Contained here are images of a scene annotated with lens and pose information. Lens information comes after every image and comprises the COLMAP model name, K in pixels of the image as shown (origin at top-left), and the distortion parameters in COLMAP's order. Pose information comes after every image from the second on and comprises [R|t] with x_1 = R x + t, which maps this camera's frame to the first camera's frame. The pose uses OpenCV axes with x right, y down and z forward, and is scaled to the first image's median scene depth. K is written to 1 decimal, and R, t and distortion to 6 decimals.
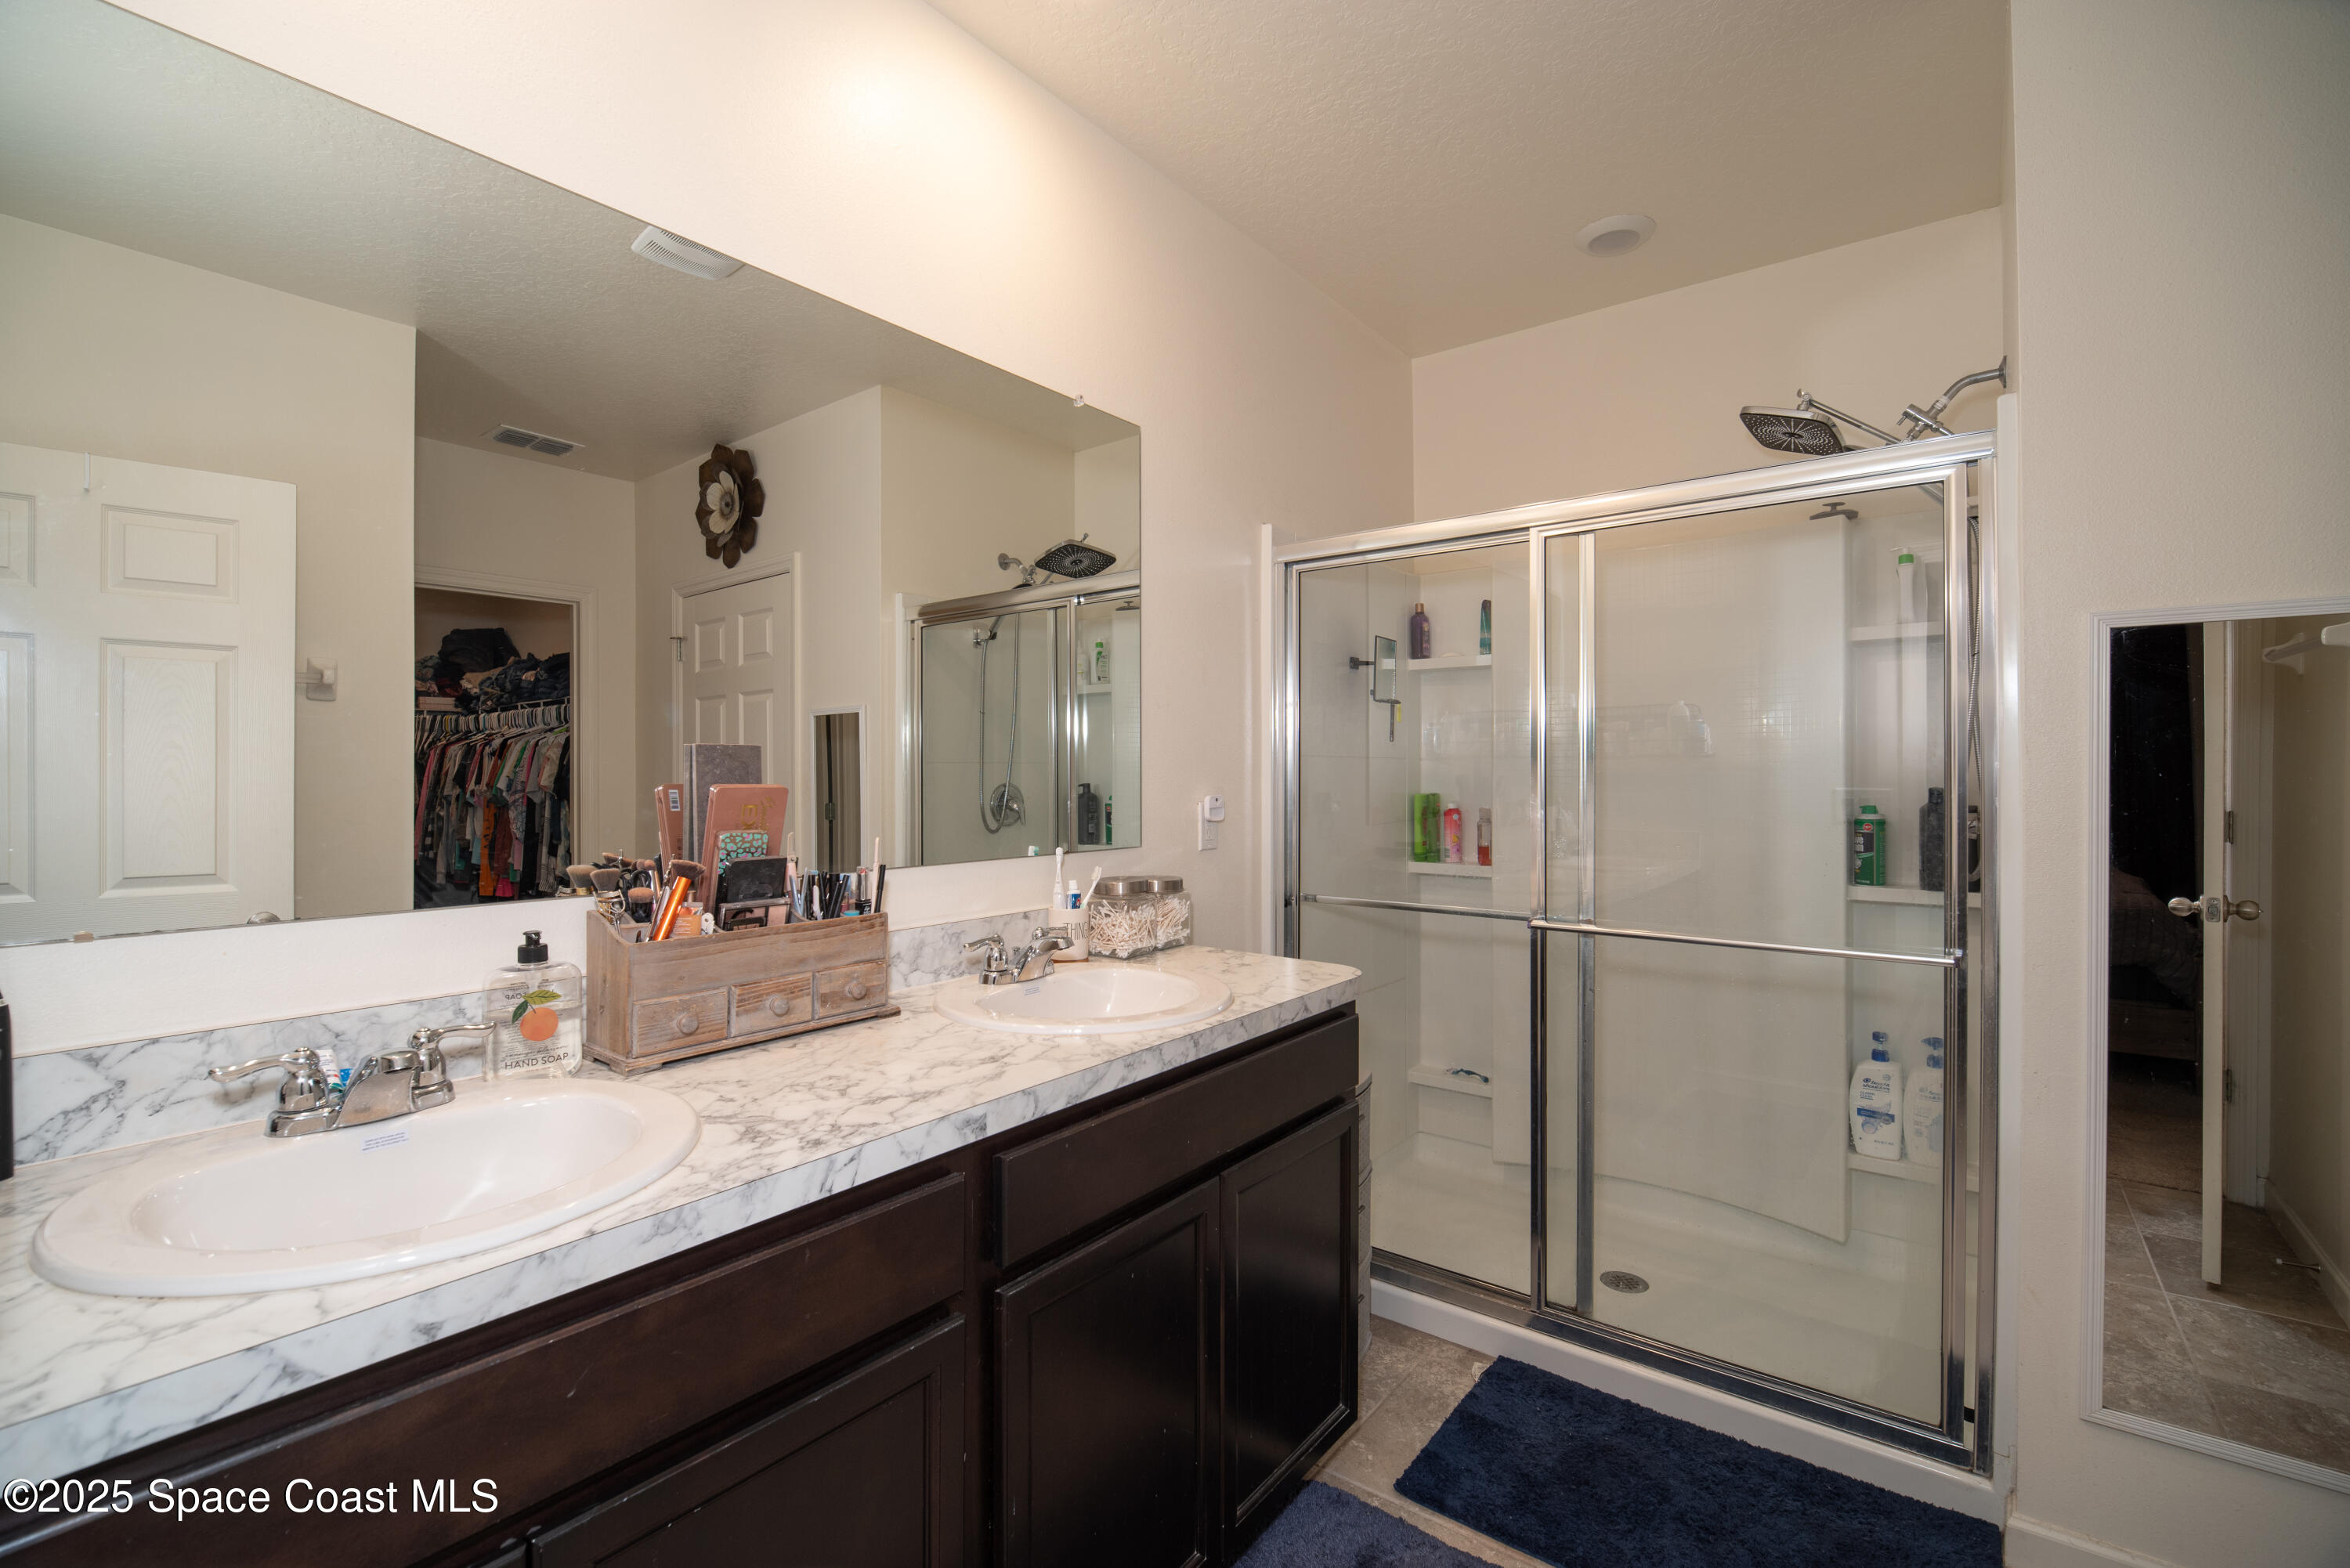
lens RADIAL K [[1025.4, 0, 1181.1], [0, 1025.4, 766.9], [0, 0, 1]] dist [-0.004083, -0.000179]
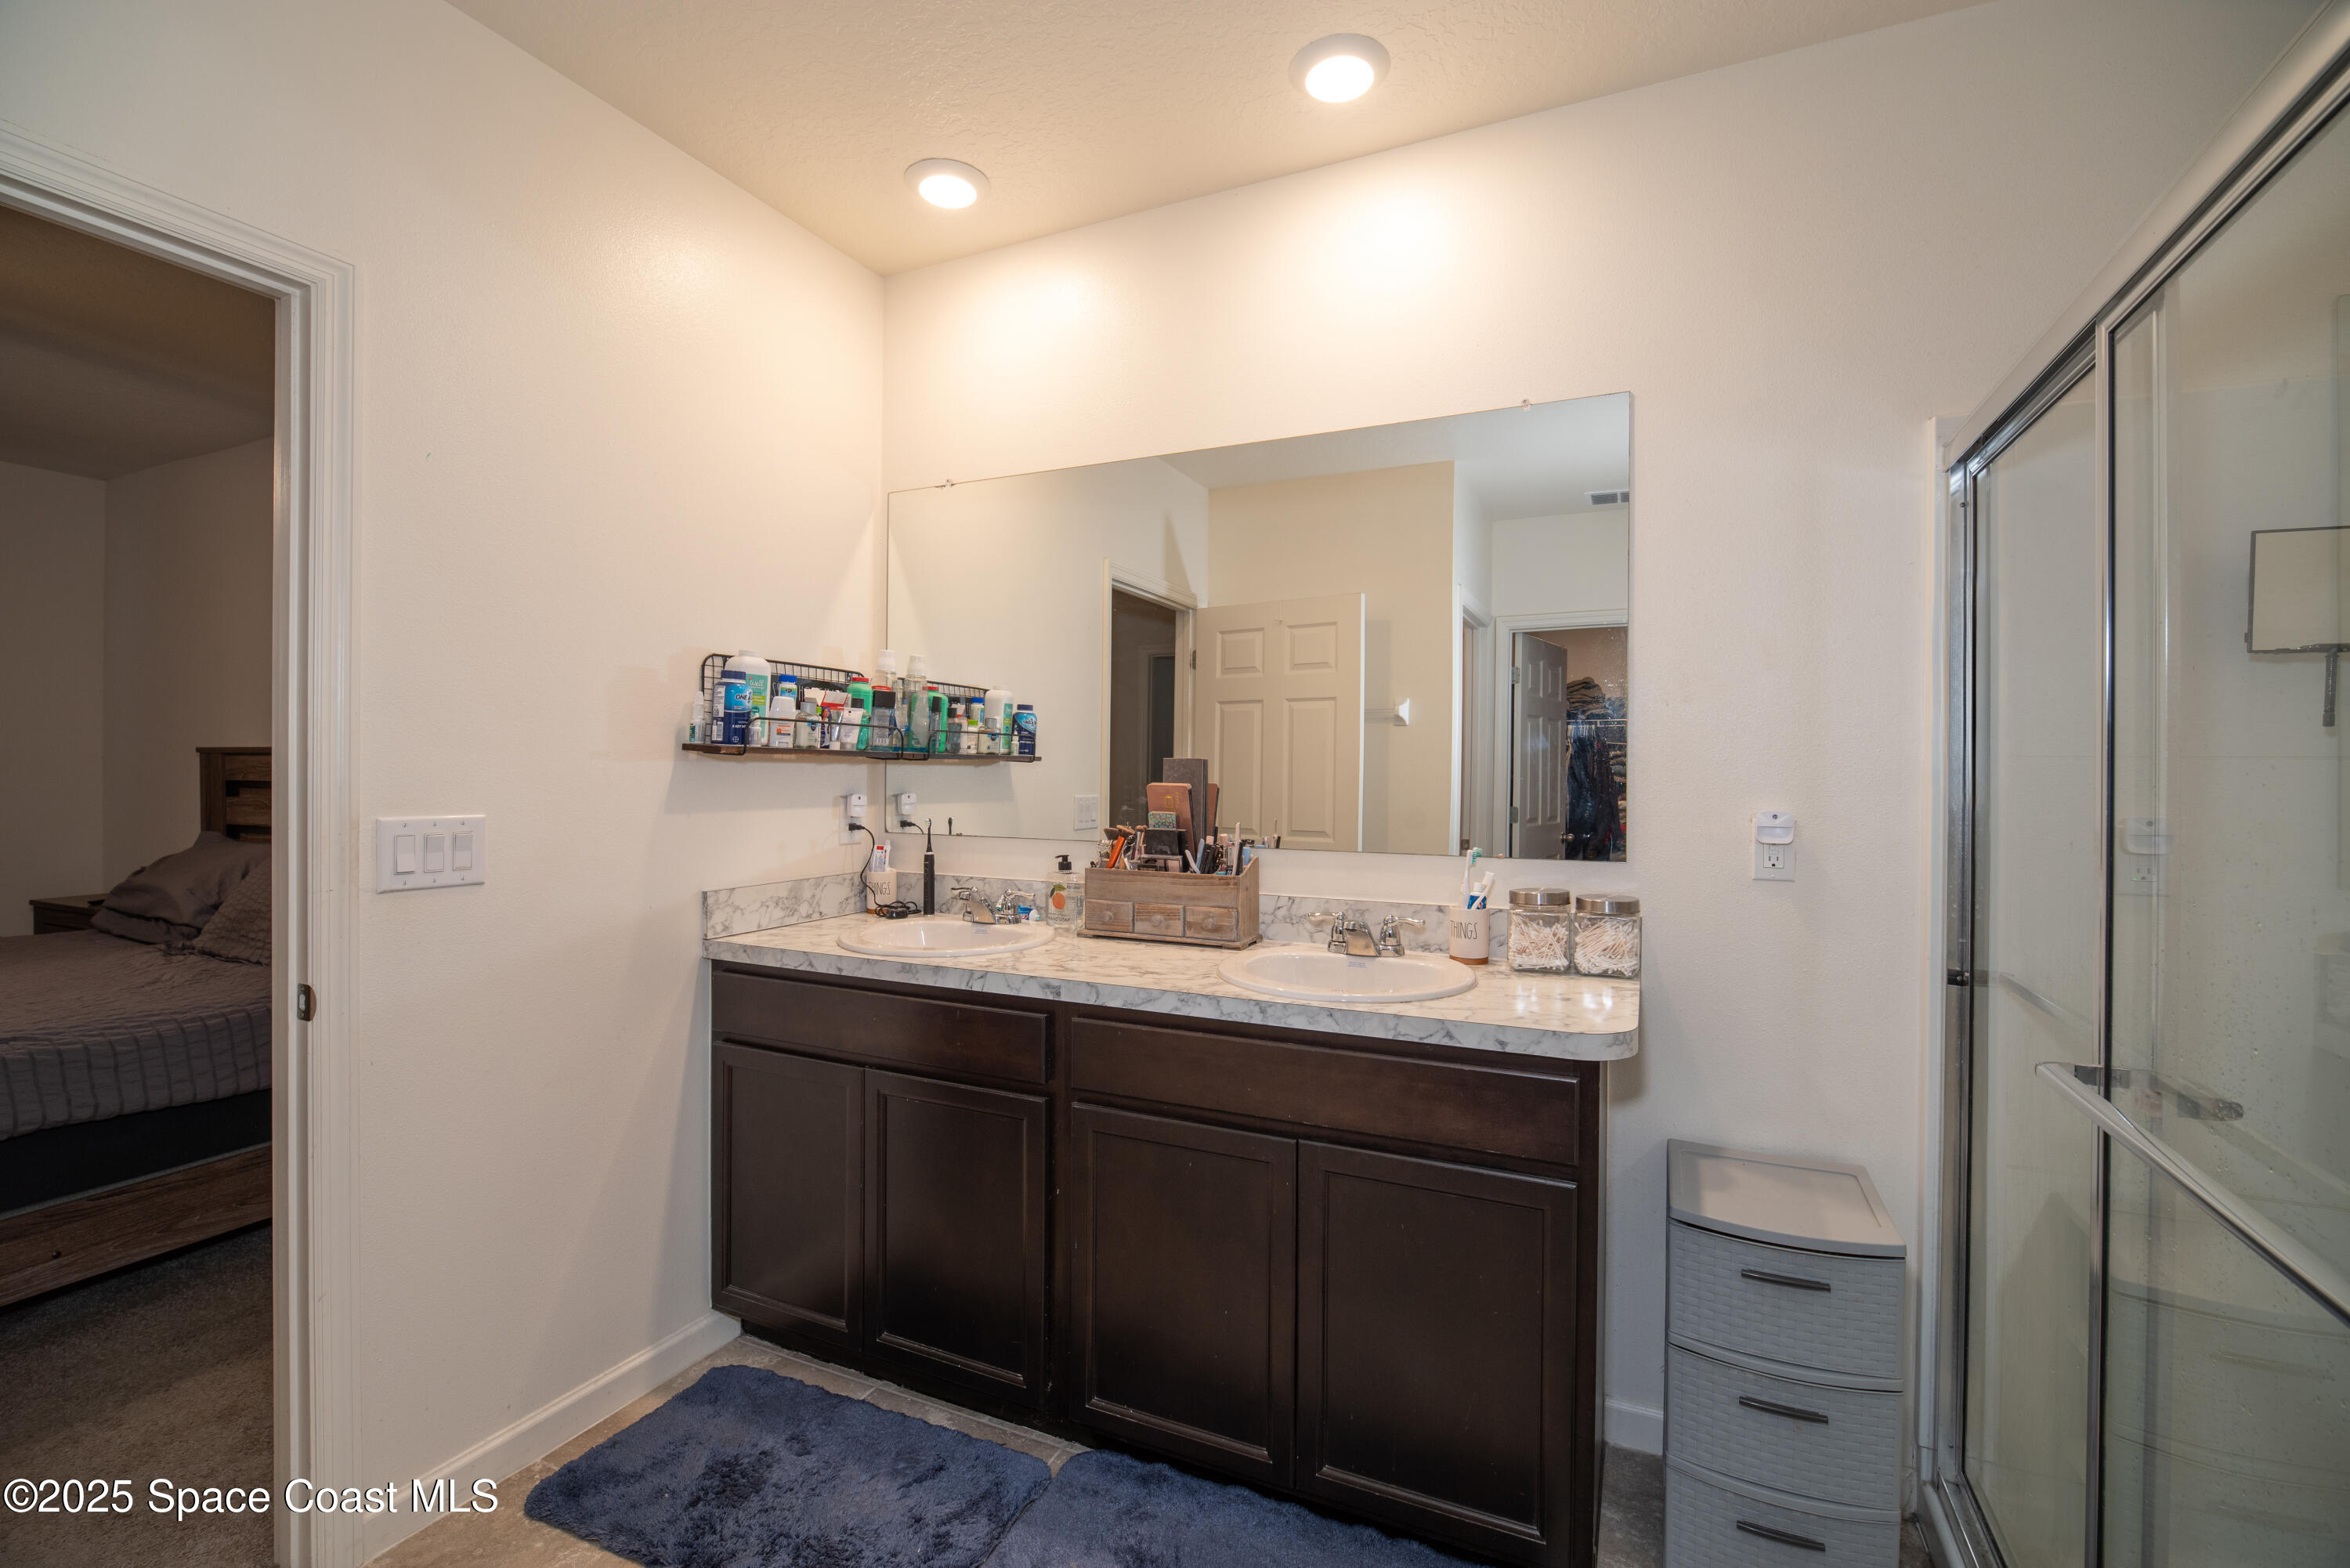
lens RADIAL K [[1025.4, 0, 1170.9], [0, 1025.4, 782.3], [0, 0, 1]] dist [-0.004083, -0.000179]
pose [[0.223485, 0.015092, -0.974590, 1.149573], [-0.002066, 0.999885, 0.015010, -0.007395], [0.974705, -0.001341, 0.223491, 0.651943]]
